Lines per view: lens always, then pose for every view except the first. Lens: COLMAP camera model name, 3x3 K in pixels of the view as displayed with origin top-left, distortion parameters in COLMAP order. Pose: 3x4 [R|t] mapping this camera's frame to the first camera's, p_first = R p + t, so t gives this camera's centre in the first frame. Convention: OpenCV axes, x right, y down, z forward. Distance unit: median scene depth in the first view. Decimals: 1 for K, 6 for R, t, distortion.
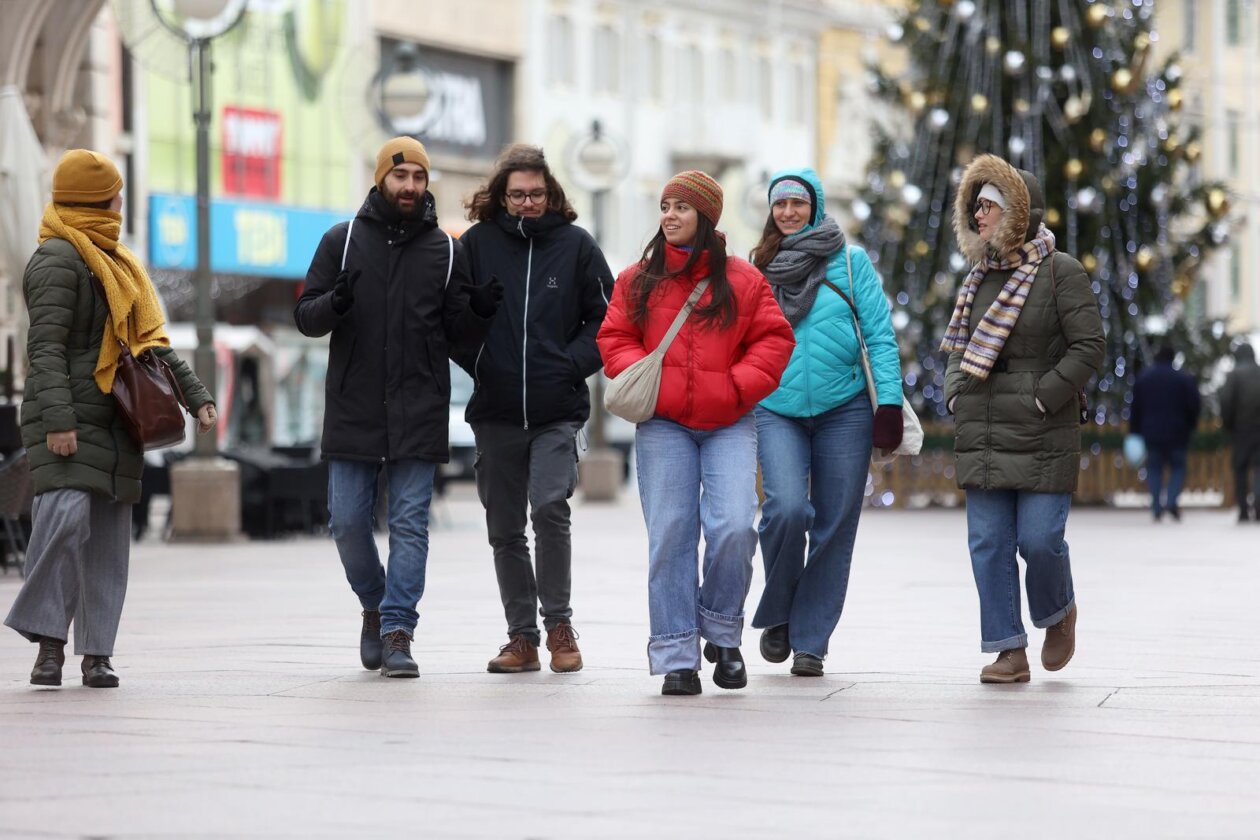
lens RADIAL K [[6580.0, 0, 628.2], [0, 6580.0, 424.9], [0, 0, 1]] dist [1.055088, 0.000000]
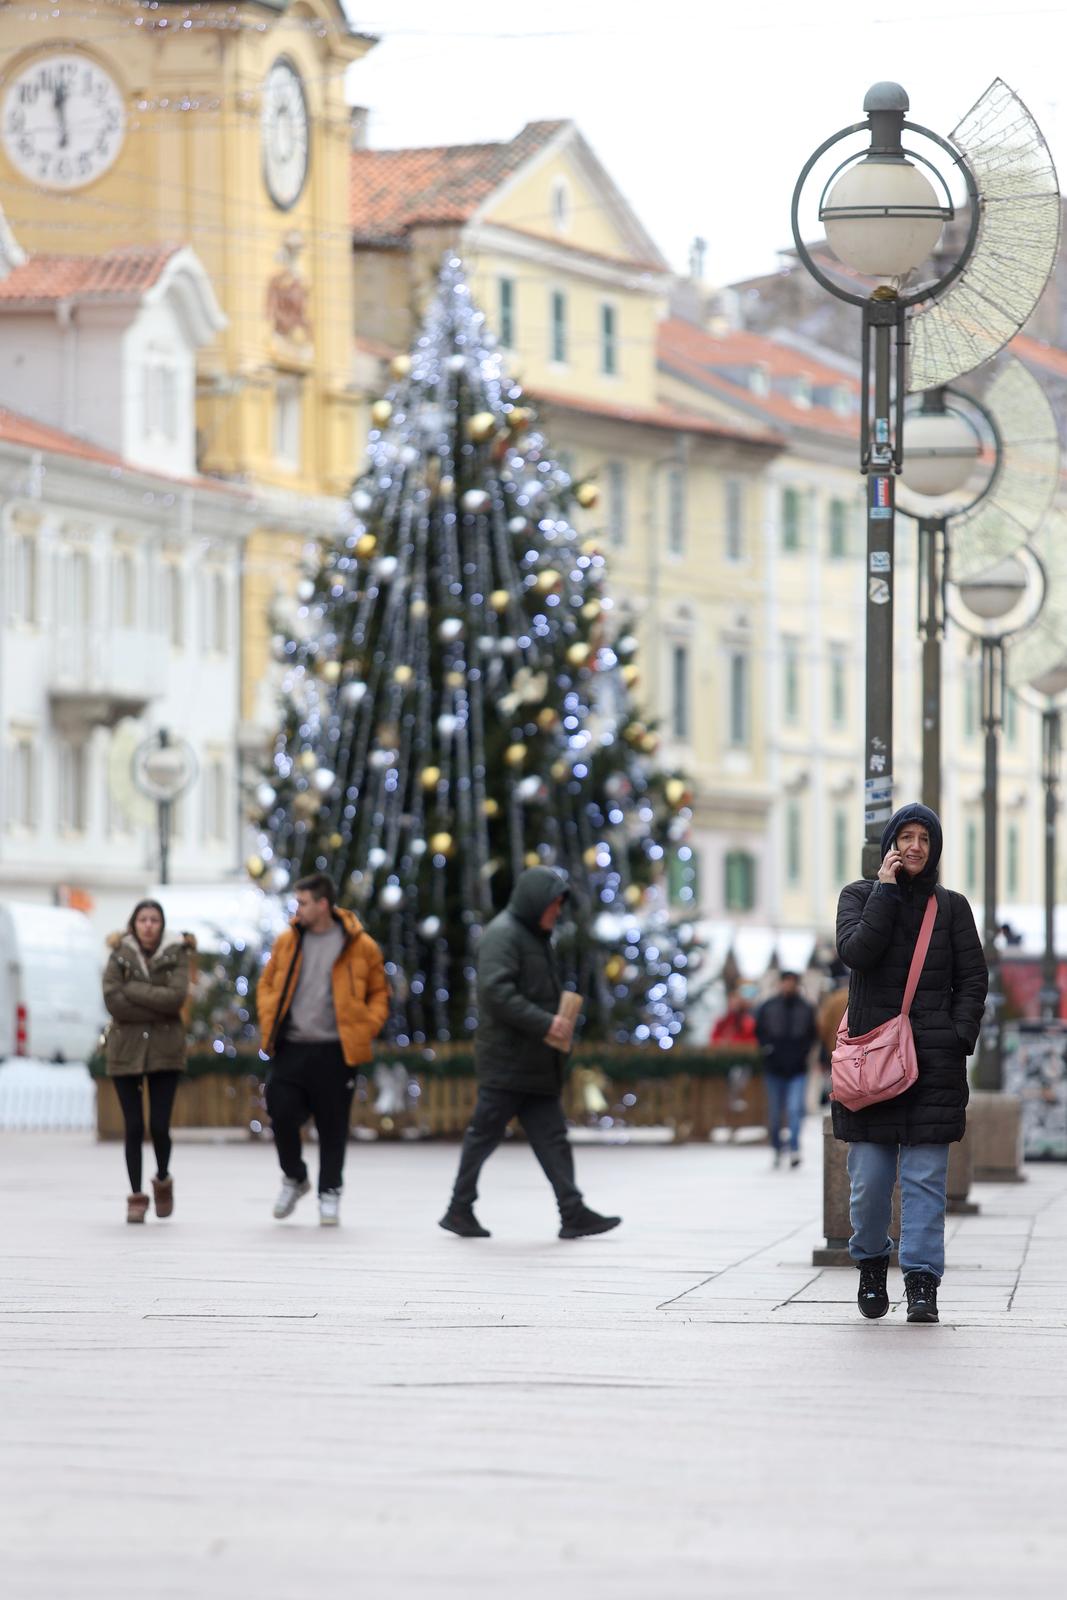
lens RADIAL K [[8644.6, 0, 532.5], [0, 8644.6, 805.5], [0, 0, 1]] dist [1.930651, 0.000000]
pose [[0.997946, 0.018011, 0.061481, 0.001142], [-0.016356, 0.999493, -0.027329, -0.001260], [-0.061942, 0.026267, 0.997734, -0.116454]]
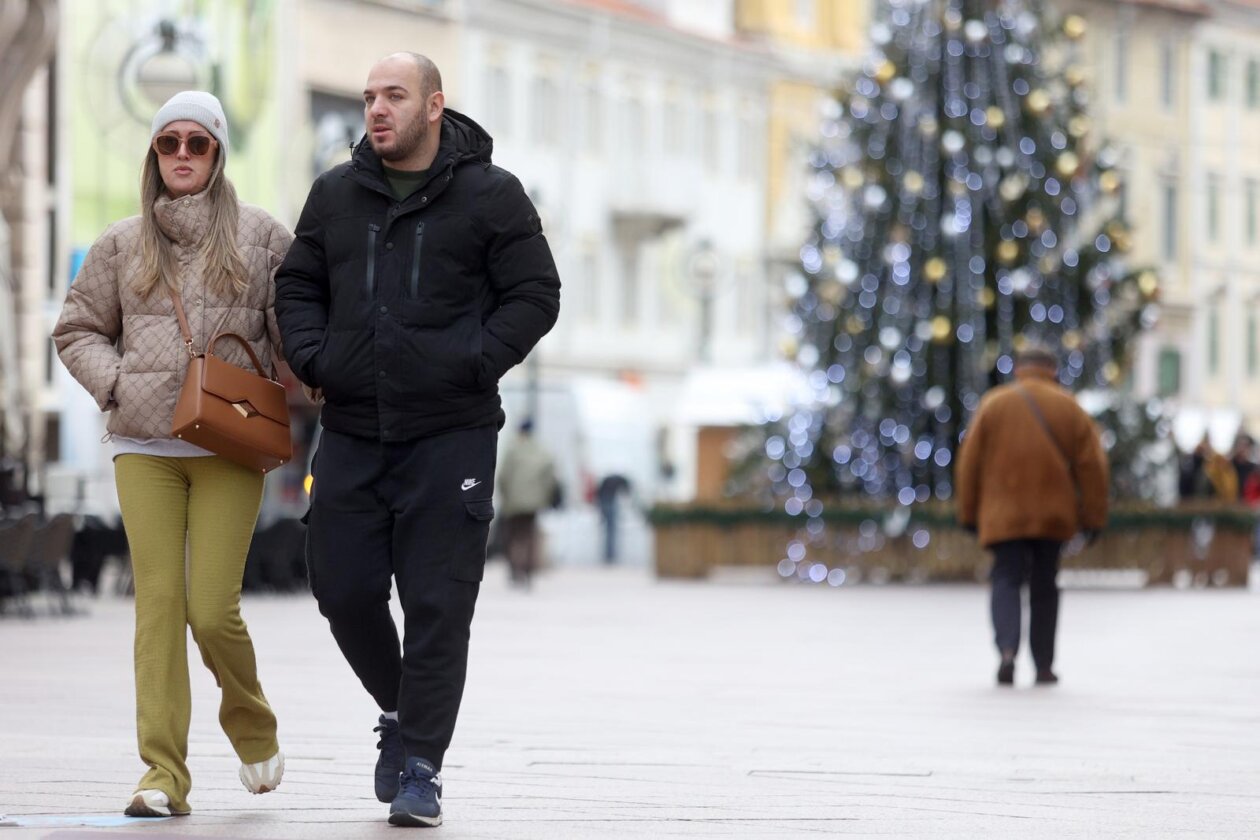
lens RADIAL K [[6580.0, 0, 636.8], [0, 6580.0, 419.8], [0, 0, 1]] dist [1.055088, 0.000000]
pose [[0.999611, 0.025221, 0.011930, -0.000009], [-0.025082, 0.999617, -0.011684, -0.000001], [-0.012220, 0.011381, 0.999861, 0.003694]]
